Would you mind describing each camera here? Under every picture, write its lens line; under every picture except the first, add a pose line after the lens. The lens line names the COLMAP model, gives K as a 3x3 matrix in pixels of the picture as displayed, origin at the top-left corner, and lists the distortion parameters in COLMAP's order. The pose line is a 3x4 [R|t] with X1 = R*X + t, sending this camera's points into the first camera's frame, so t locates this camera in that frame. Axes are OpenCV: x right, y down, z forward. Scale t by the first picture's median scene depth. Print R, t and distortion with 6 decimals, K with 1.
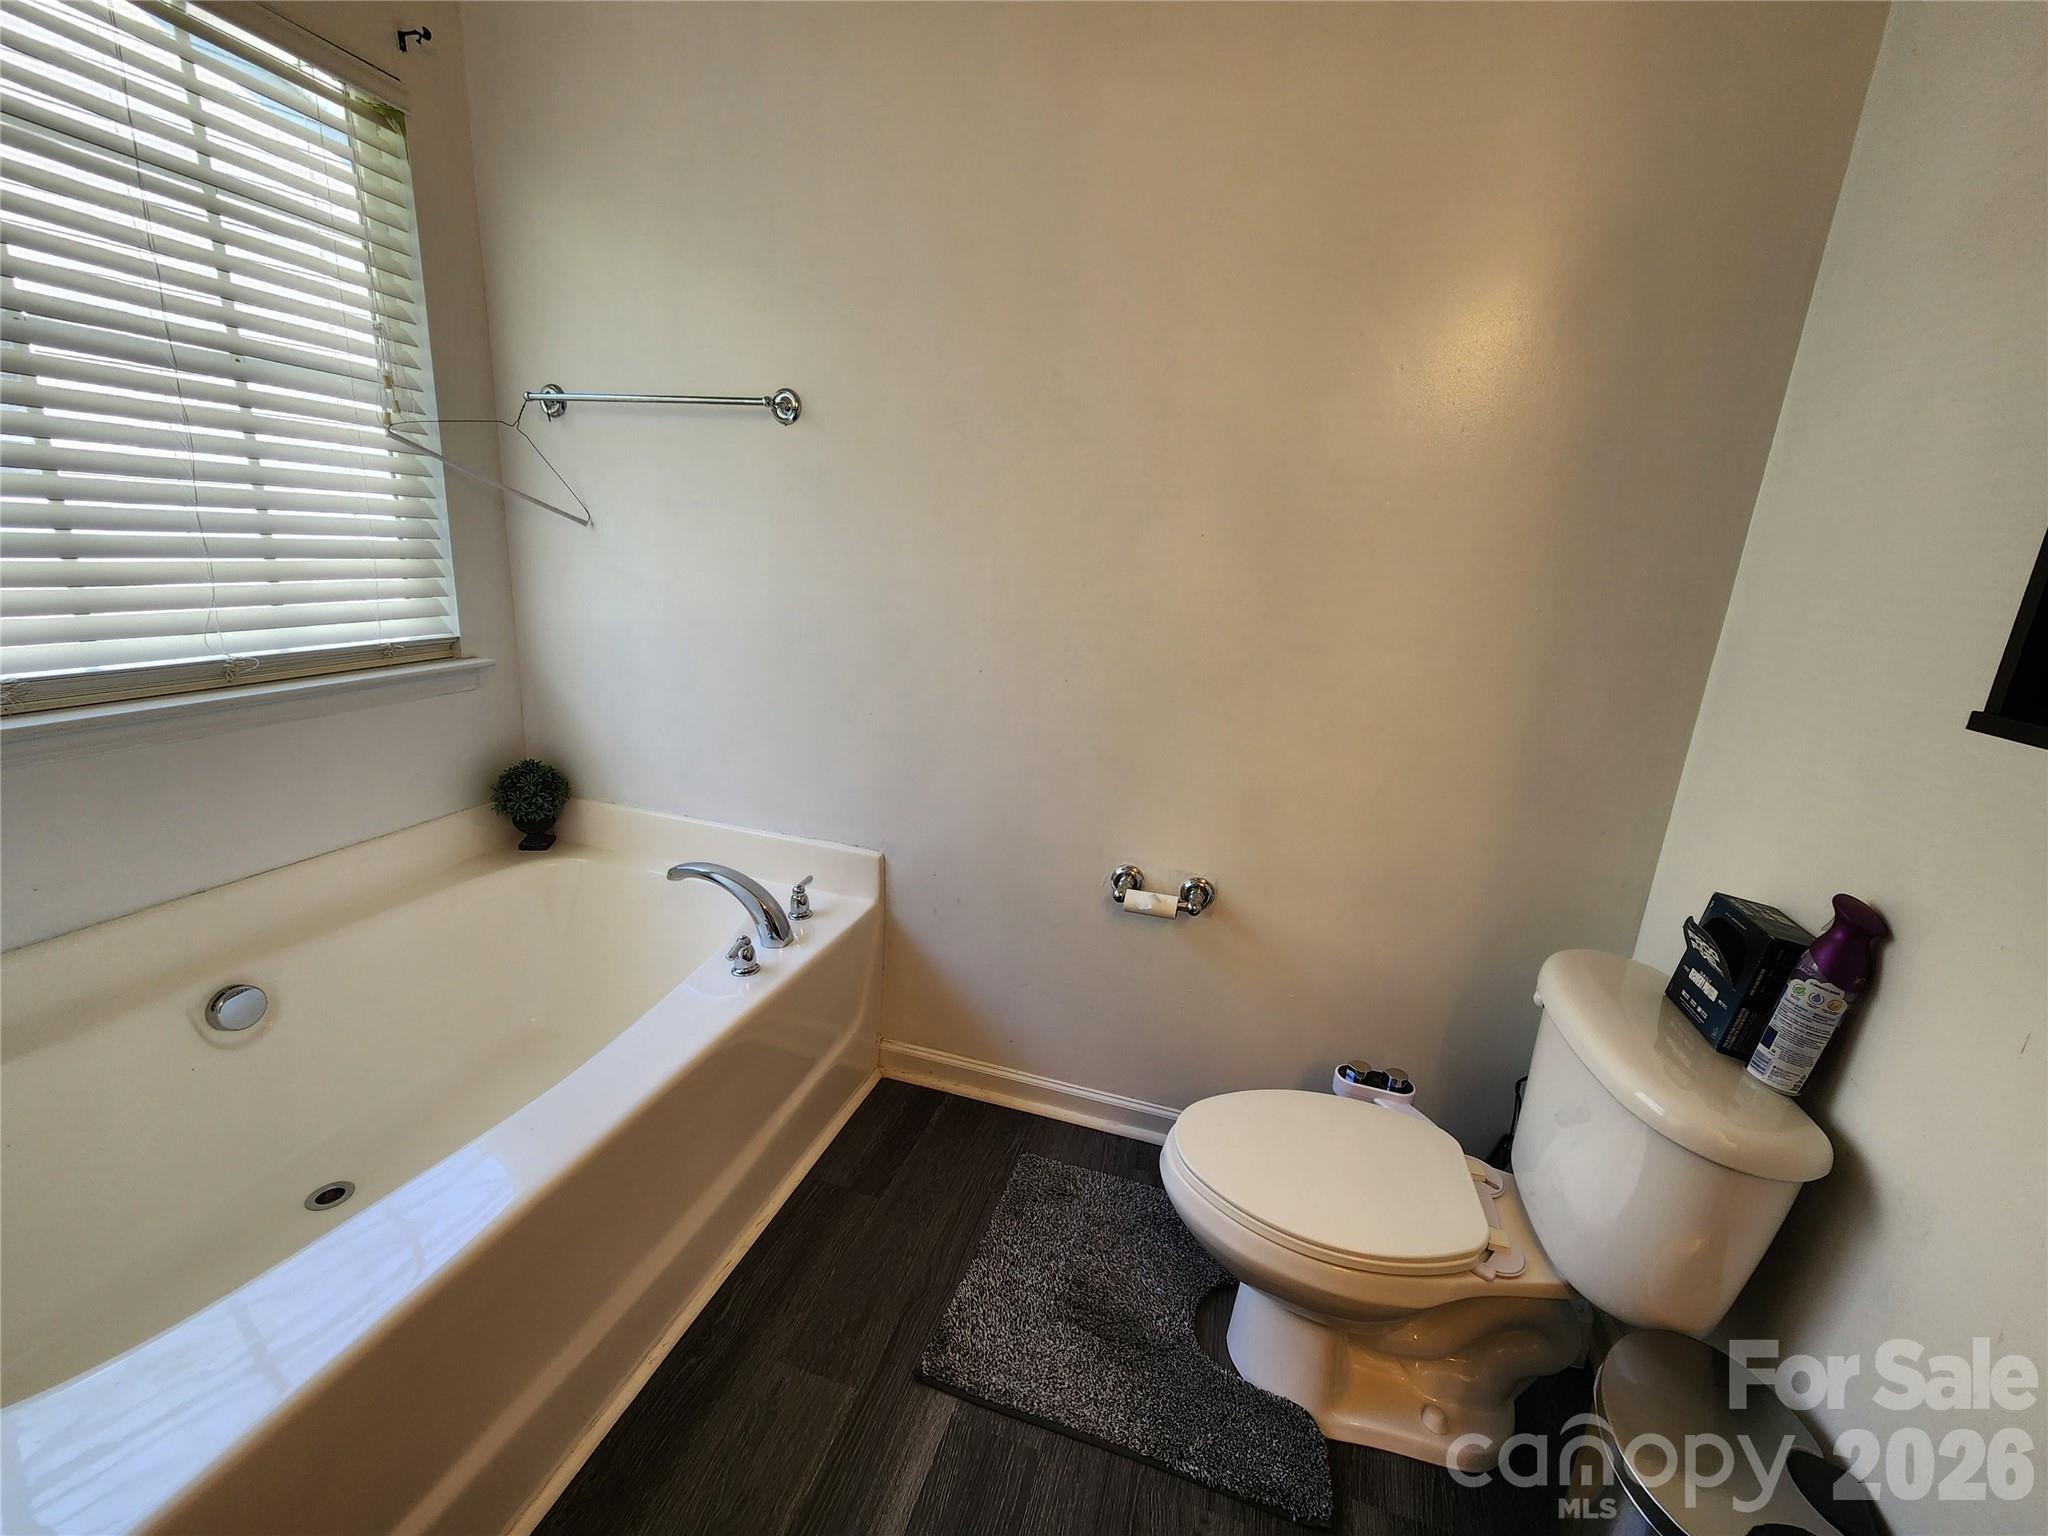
lens RADIAL K [[847.0, 0, 1055.3], [0, 847.0, 755.1], [0, 0, 1]] dist [-0.002711, 0.000308]
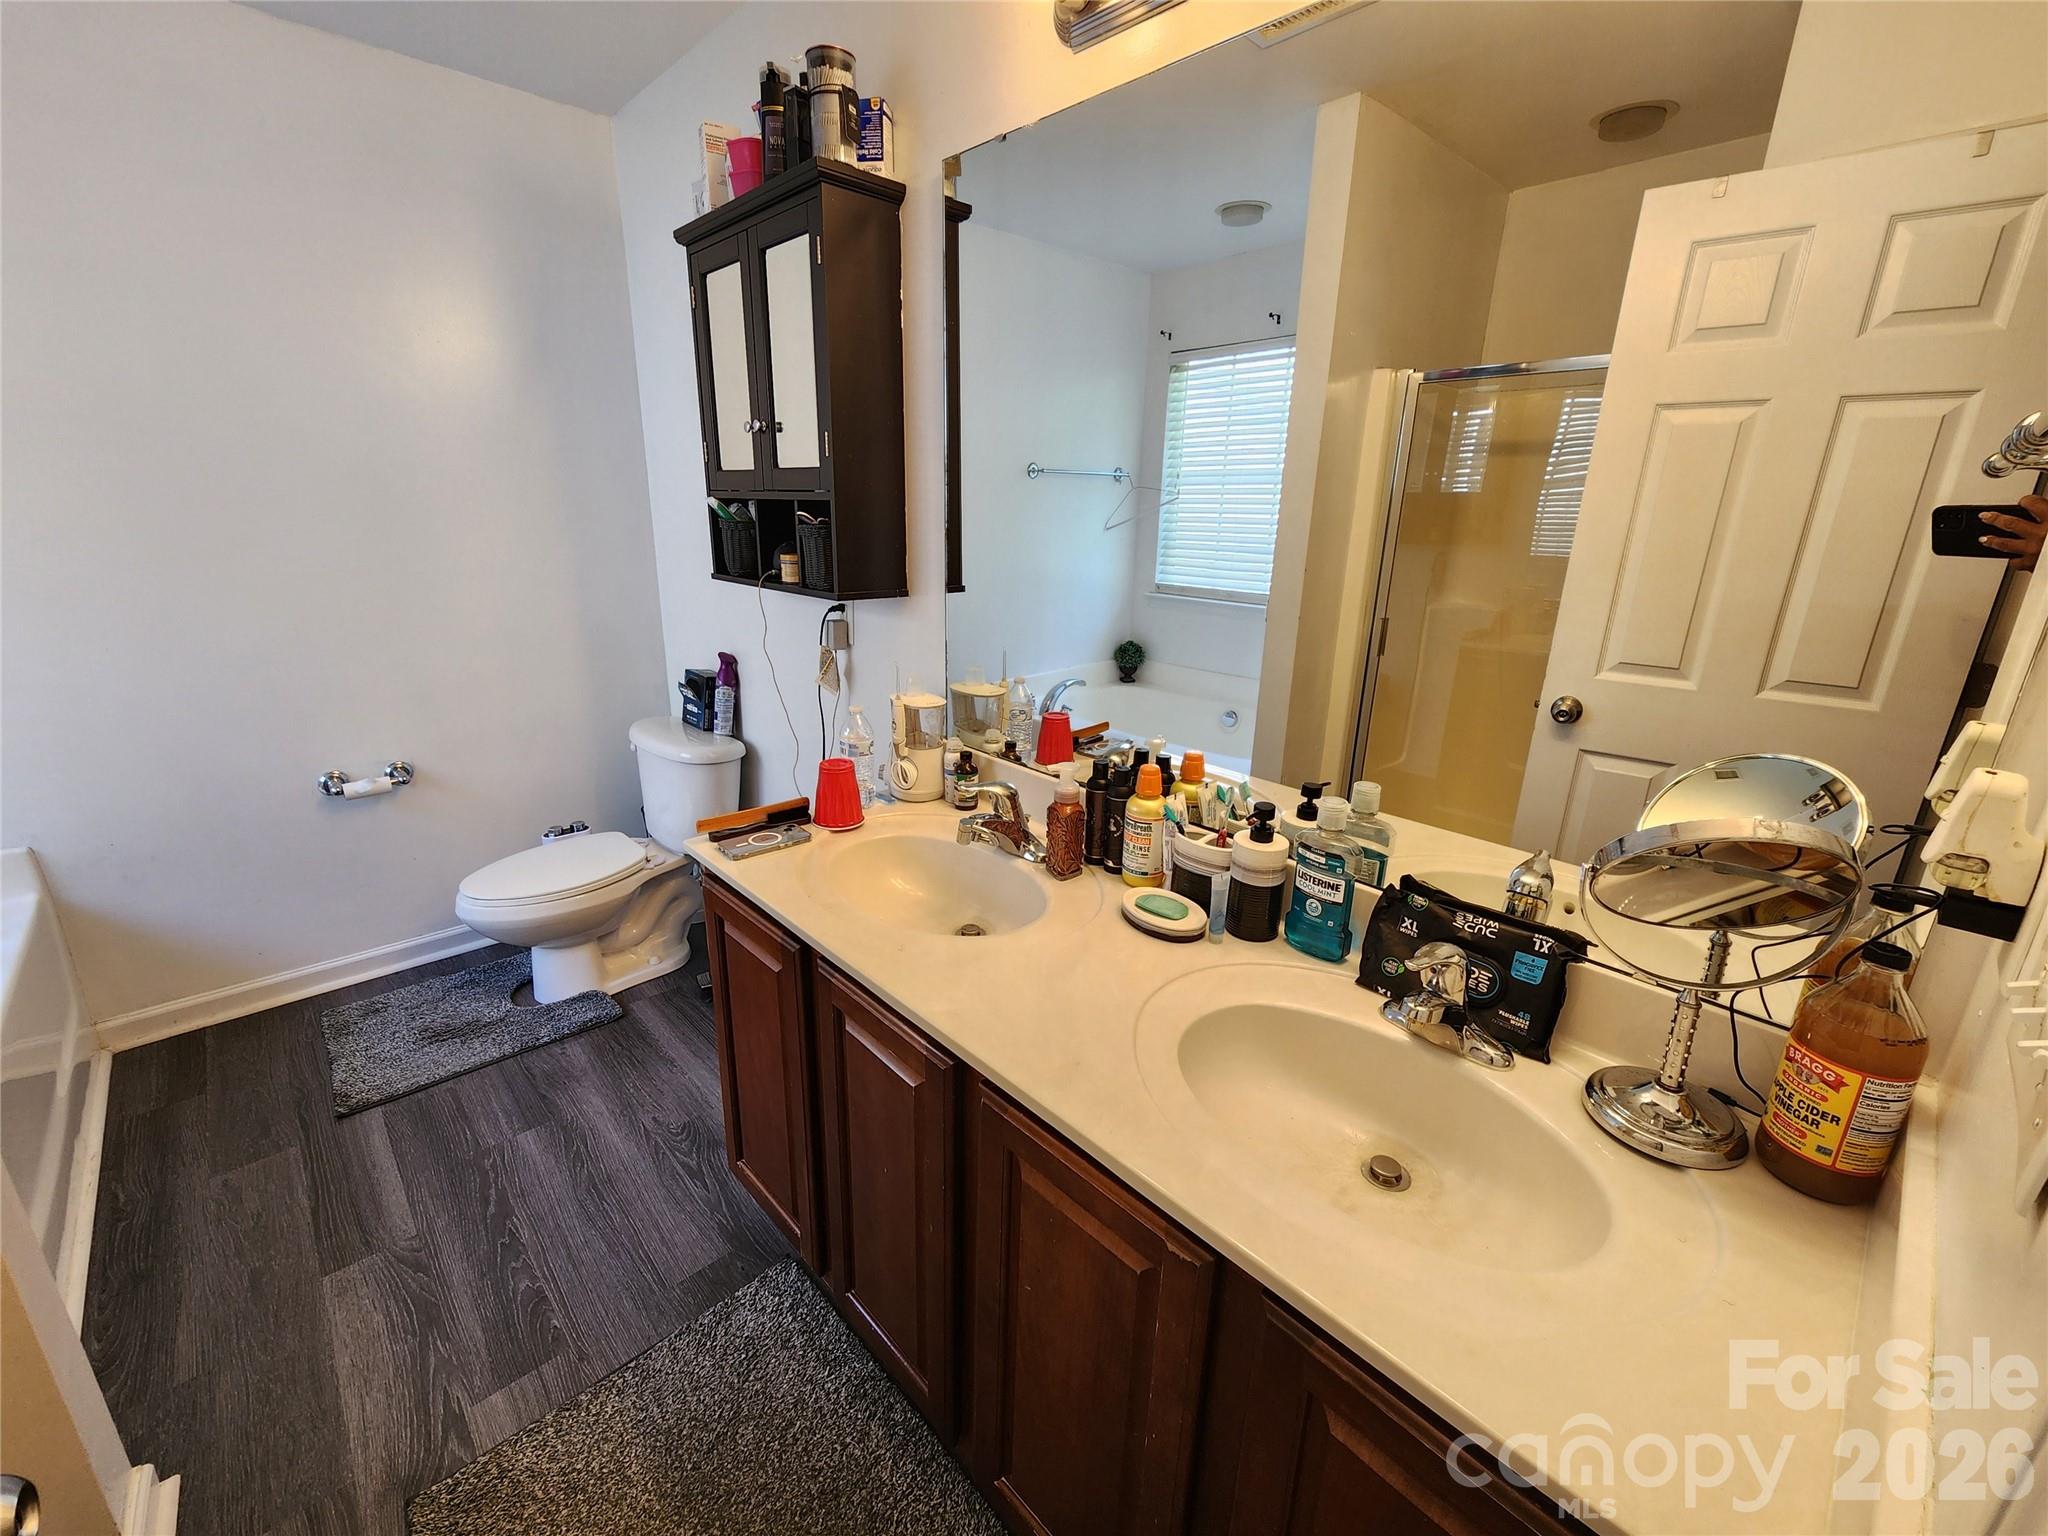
lens RADIAL K [[847.0, 0, 1024.9], [0, 847.0, 768.5], [0, 0, 1]] dist [-0.002711, 0.000308]
pose [[0.524881, -0.310314, 0.792594, -0.560426], [0.217649, 0.949149, 0.227474, 0.090637], [-0.822878, 0.053110, 0.565730, -0.918218]]
